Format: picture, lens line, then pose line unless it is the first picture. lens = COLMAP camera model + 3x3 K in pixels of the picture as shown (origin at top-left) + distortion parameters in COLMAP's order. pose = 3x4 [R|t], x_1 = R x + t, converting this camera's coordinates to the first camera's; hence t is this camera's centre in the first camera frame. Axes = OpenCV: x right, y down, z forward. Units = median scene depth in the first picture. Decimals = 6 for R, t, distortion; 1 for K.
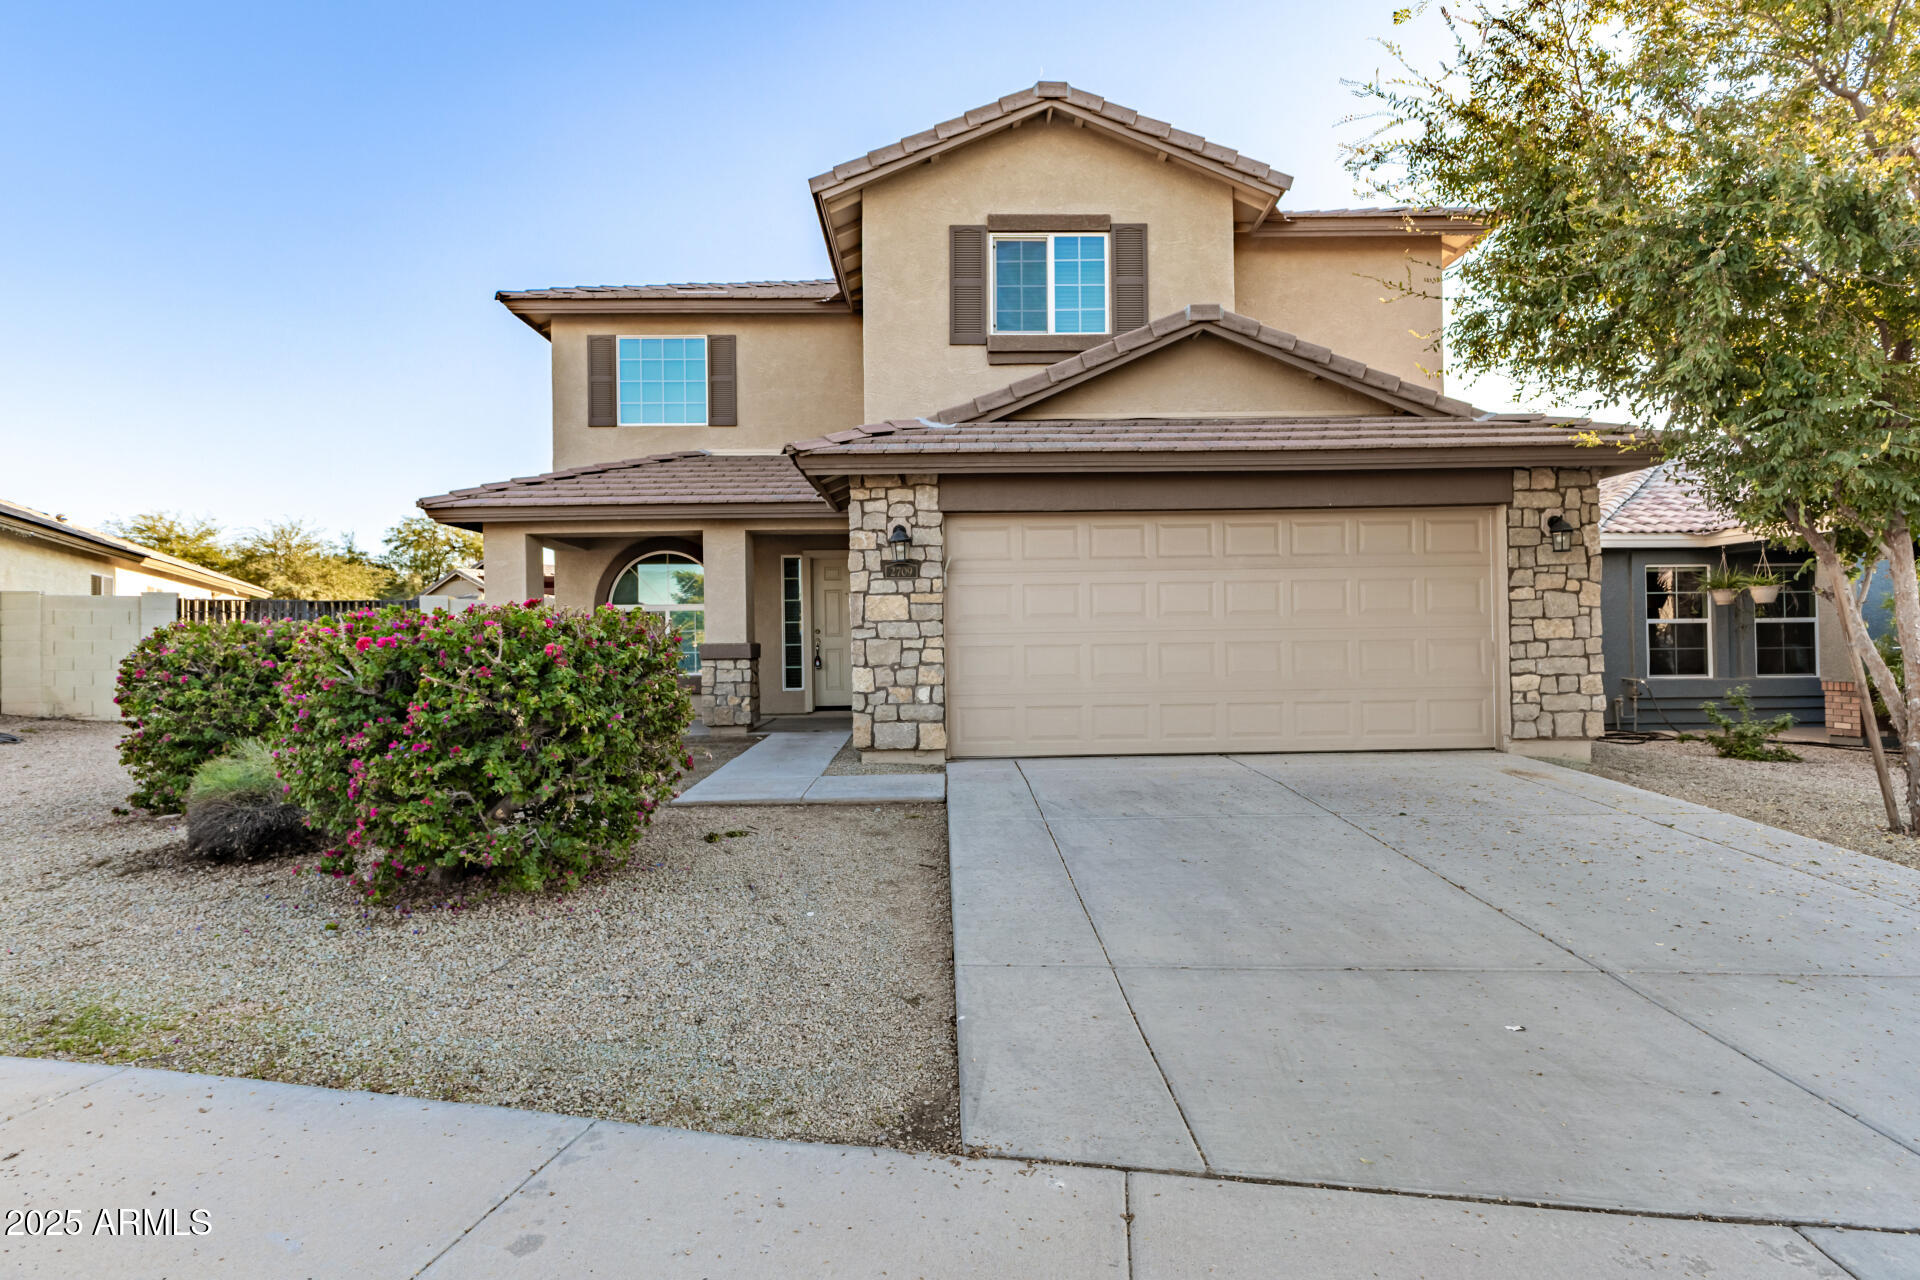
lens RADIAL K [[986.4, 0, 960.5], [0, 986.4, 642.6], [0, 0, 1]] dist [0.006293, 0.000266]
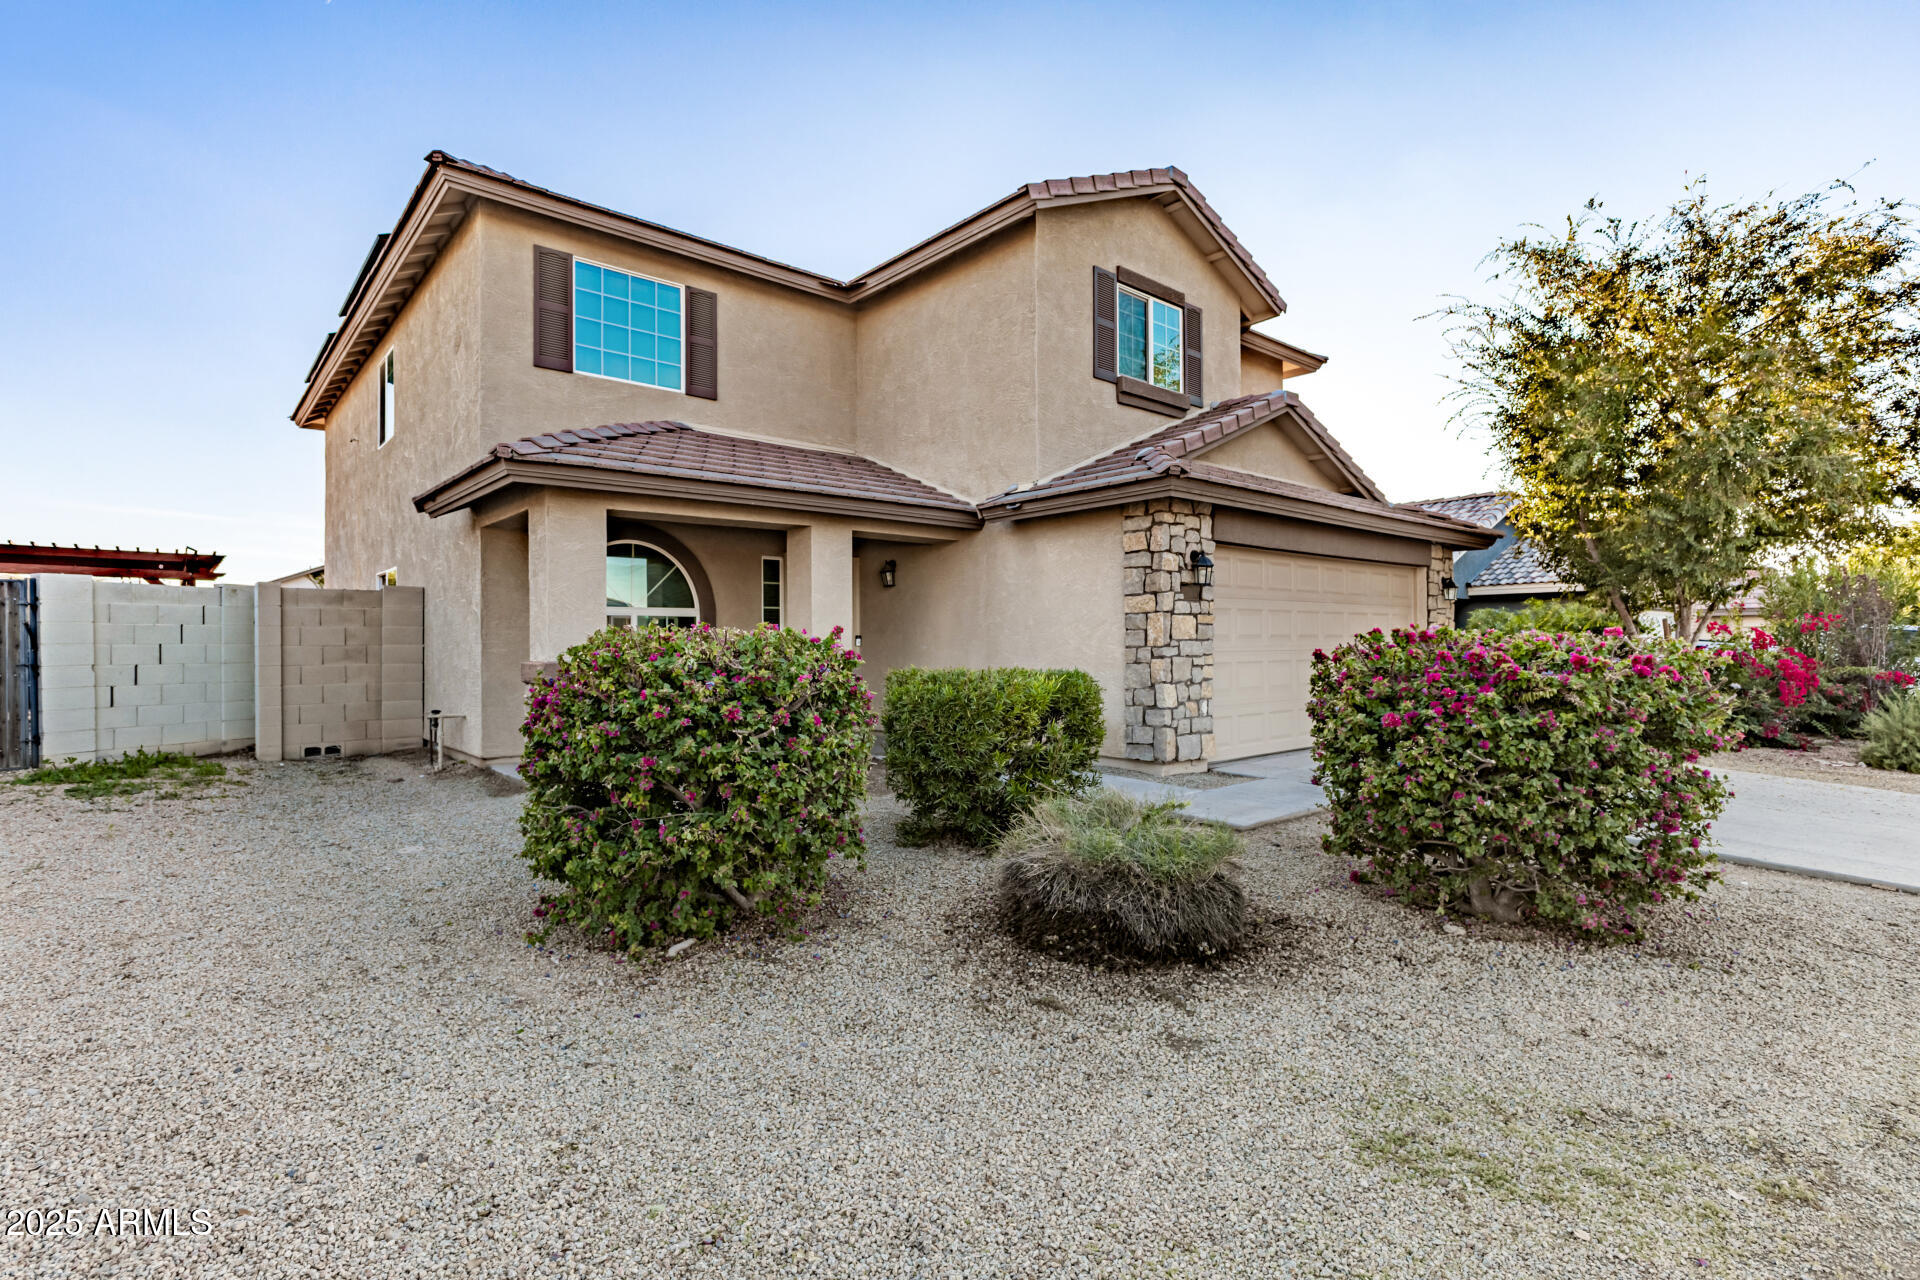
lens RADIAL K [[926.3, 0, 960.6], [0, 926.3, 639.7], [0, 0, 1]] dist [-0.003855, -0.000088]
pose [[0.756032, 0.011836, 0.654427, -0.767320], [-0.005310, 0.999914, -0.011950, -0.007296], [-0.654513, 0.005560, 0.756031, 0.343424]]
